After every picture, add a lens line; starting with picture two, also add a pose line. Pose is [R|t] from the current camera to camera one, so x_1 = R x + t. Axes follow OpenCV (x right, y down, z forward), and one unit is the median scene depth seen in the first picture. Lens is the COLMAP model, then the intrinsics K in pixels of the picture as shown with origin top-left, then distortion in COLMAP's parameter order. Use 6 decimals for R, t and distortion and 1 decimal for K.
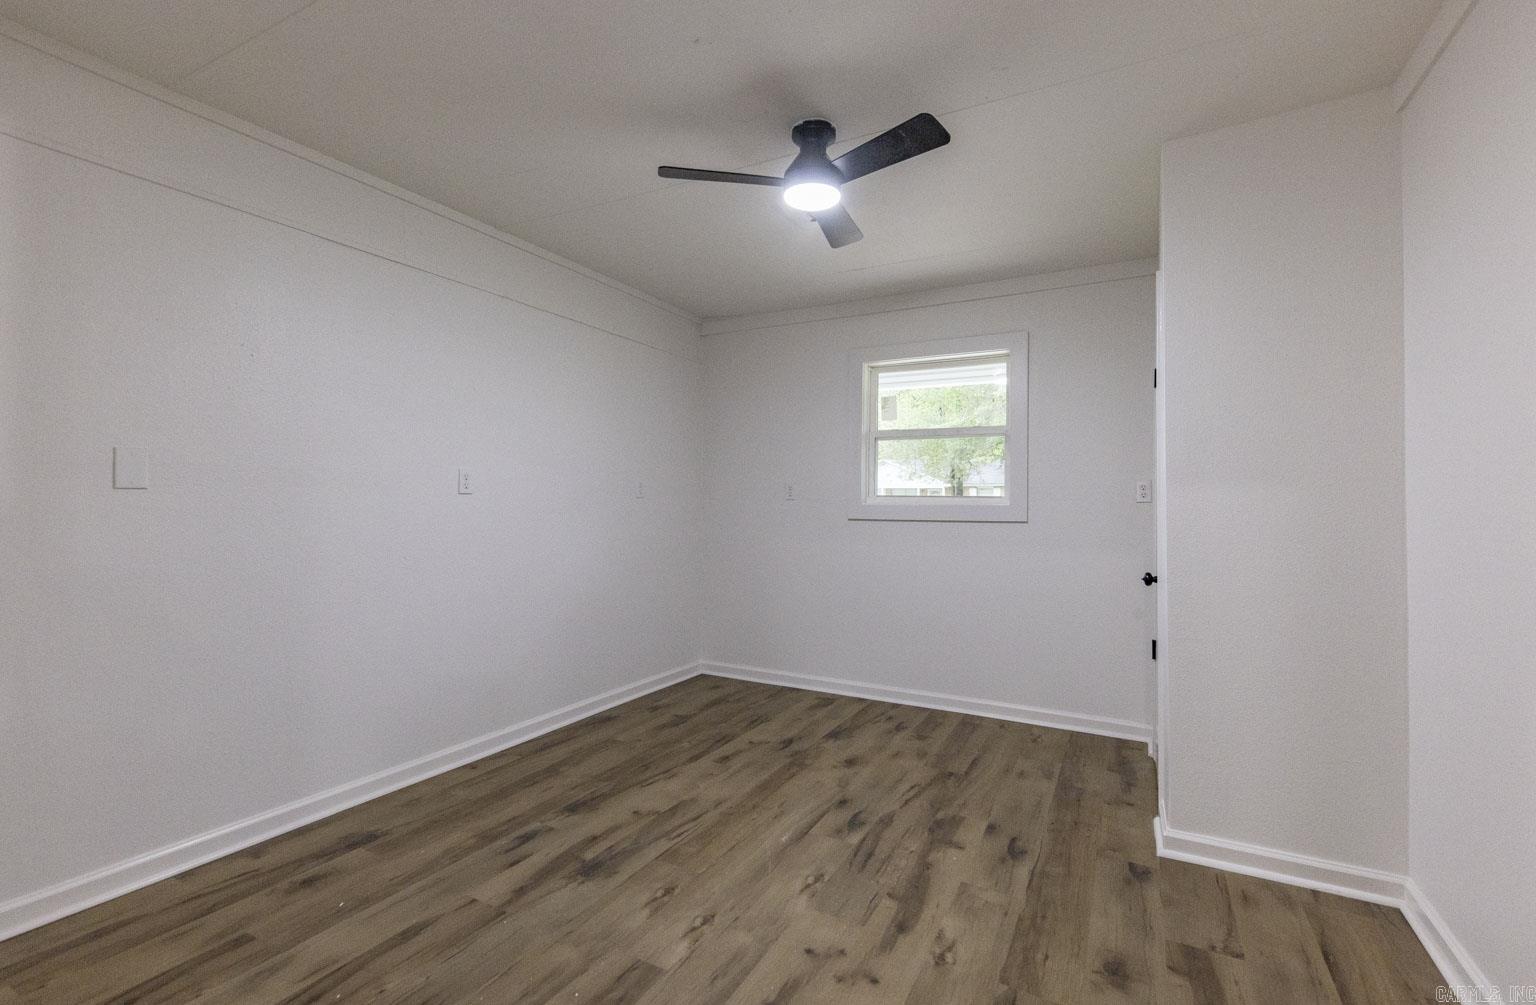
lens RADIAL K [[681.5, 0, 768.0], [0, 681.5, 502.5], [0, 0, 1]] dist [0.010558, -0.000269]
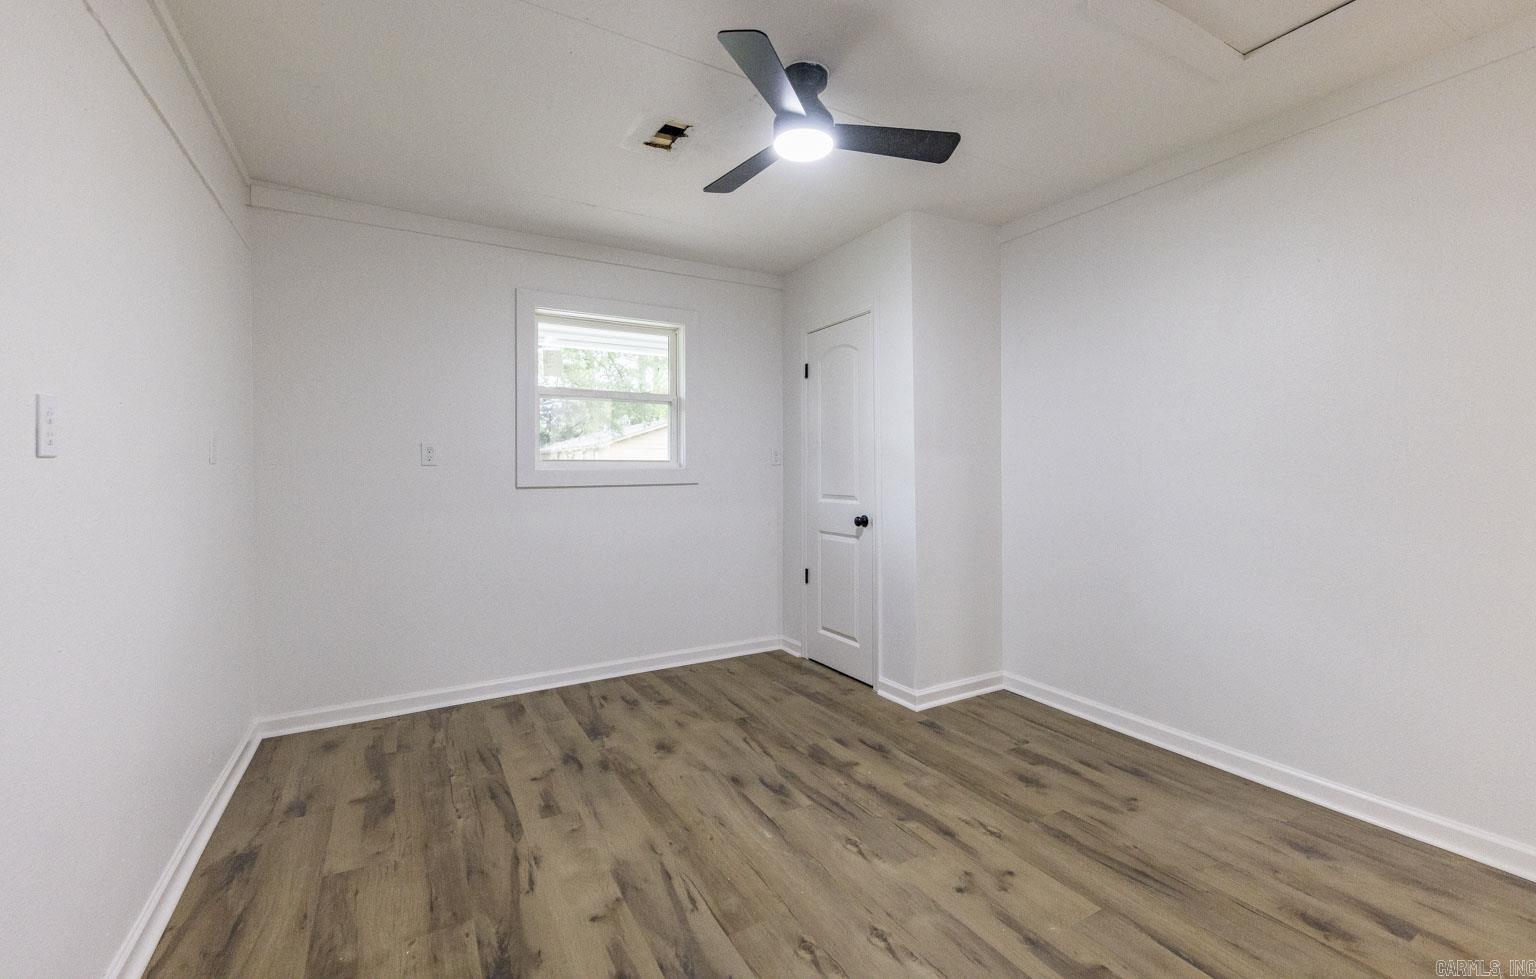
lens RADIAL K [[638.6, 0, 766.9], [0, 638.6, 469.4], [0, 0, 1]] dist [0.007416, -0.000706]
pose [[0.522964, -0.015522, 0.852213, -0.683147], [0.009376, 0.999878, 0.012458, -0.009507], [-0.852303, 0.001475, 0.523046, 0.536135]]
